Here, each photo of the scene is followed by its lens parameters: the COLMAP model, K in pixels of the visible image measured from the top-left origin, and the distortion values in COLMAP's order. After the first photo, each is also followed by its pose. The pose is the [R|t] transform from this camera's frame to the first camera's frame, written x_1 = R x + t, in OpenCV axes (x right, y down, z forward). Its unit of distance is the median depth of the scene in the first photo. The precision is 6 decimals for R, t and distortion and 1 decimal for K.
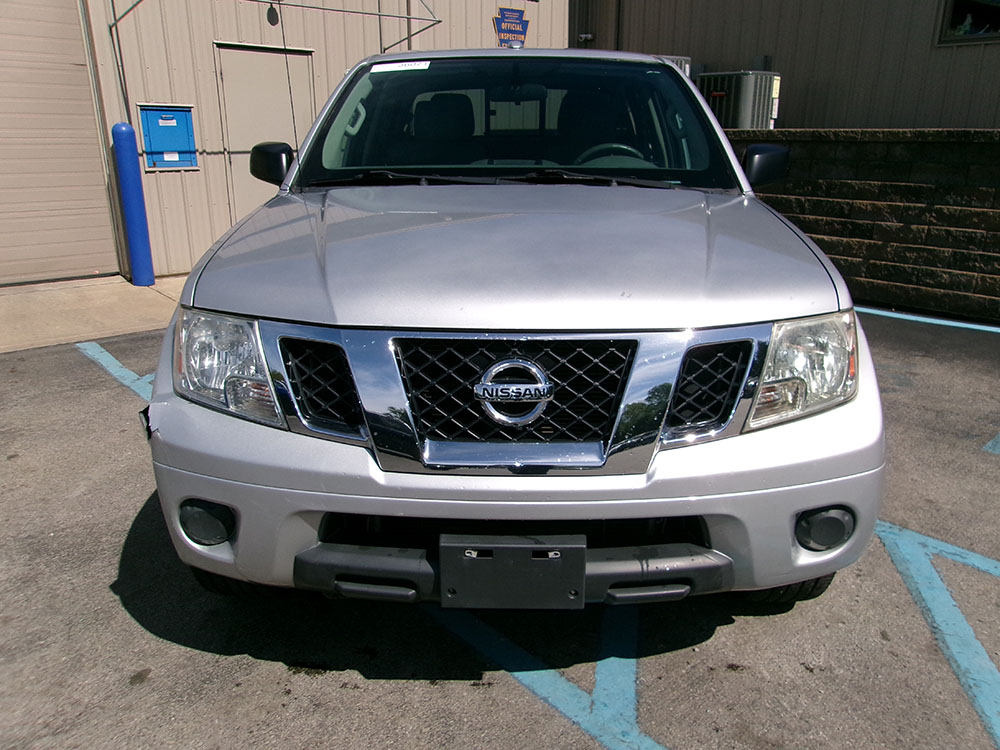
lens RADIAL K [[788.4, 0, 499.9], [0, 788.4, 381.5], [0, 0, 1]] dist [-0.007379, 0.013188]
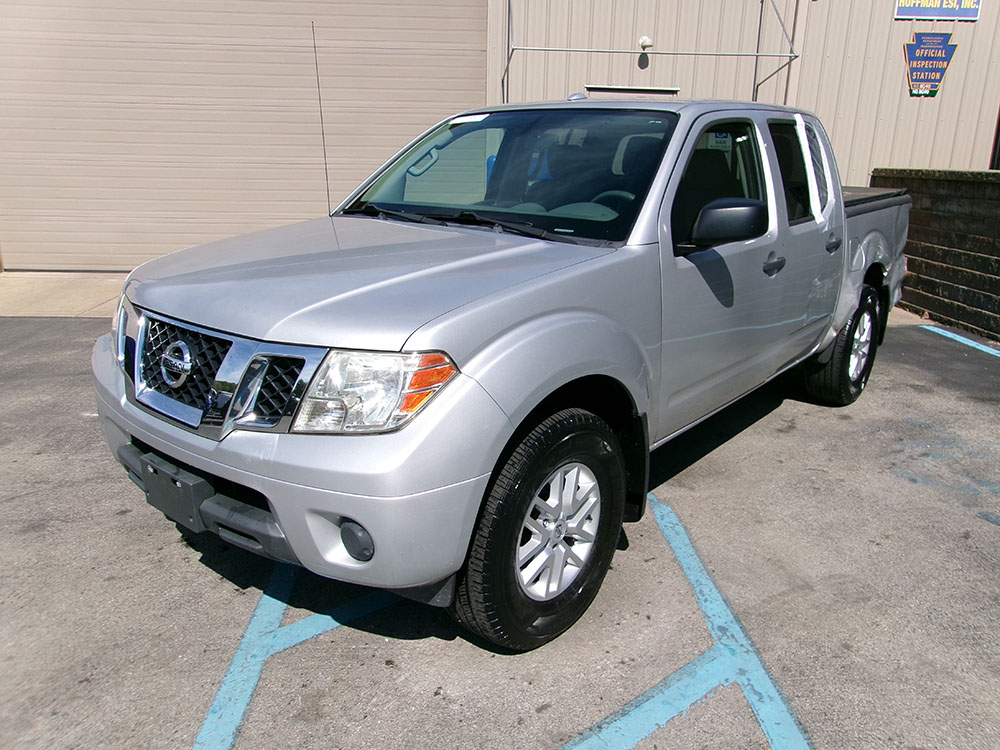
lens RADIAL K [[788.4, 0, 499.9], [0, 788.4, 381.5], [0, 0, 1]] dist [-0.007379, 0.013188]
pose [[0.771961, 0.191434, -0.606159, 0.317786], [-0.209933, 0.976850, 0.041148, -0.032092], [0.600004, 0.095488, 0.794278, 0.054350]]
